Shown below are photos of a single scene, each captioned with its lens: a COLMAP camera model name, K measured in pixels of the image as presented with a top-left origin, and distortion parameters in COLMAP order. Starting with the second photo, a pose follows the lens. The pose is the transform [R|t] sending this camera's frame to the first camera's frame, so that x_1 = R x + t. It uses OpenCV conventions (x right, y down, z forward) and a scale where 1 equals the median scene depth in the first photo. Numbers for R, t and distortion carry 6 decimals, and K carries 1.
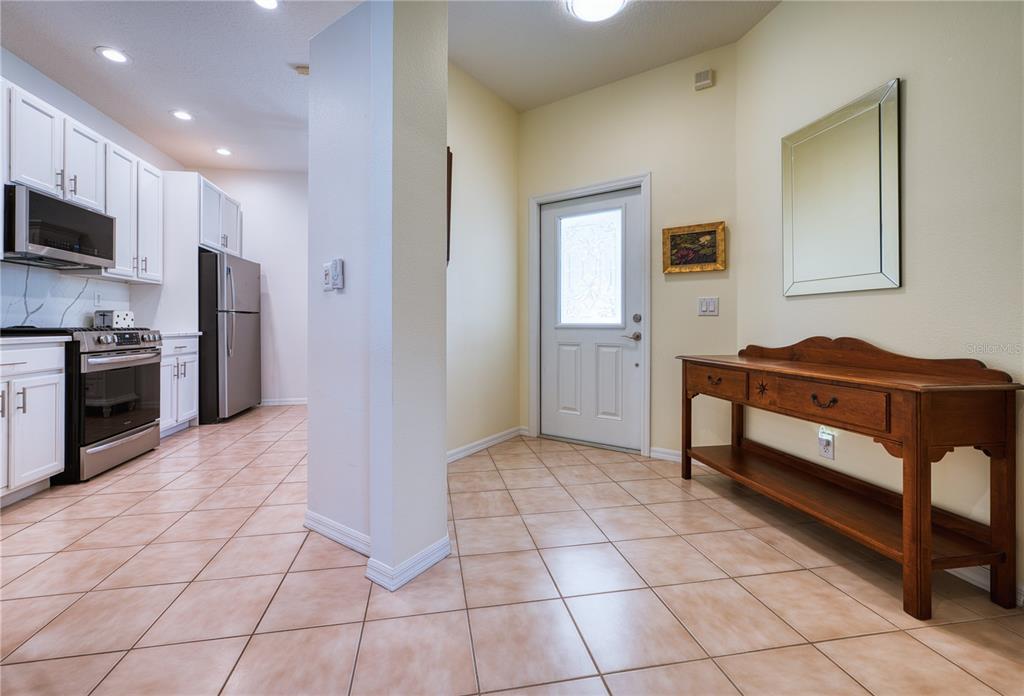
lens RADIAL K [[432.5, 0, 497.1], [0, 432.5, 324.4], [0, 0, 1]] dist [0.001773, 0.001395]
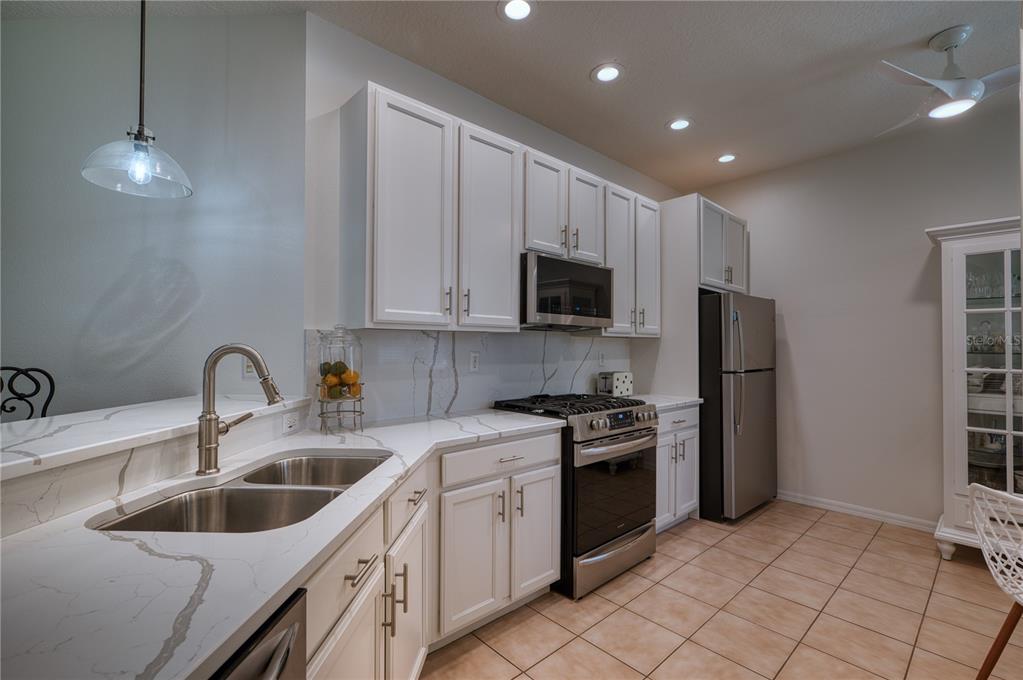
lens RADIAL K [[458.4, 0, 509.2], [0, 458.4, 341.6], [0, 0, 1]] dist [-0.004991, -0.000057]
pose [[0.548551, -0.009391, -0.836064, -0.235078], [-0.002106, 0.999918, -0.012614, -0.088951], [0.836114, 0.008681, 0.548487, 0.329272]]
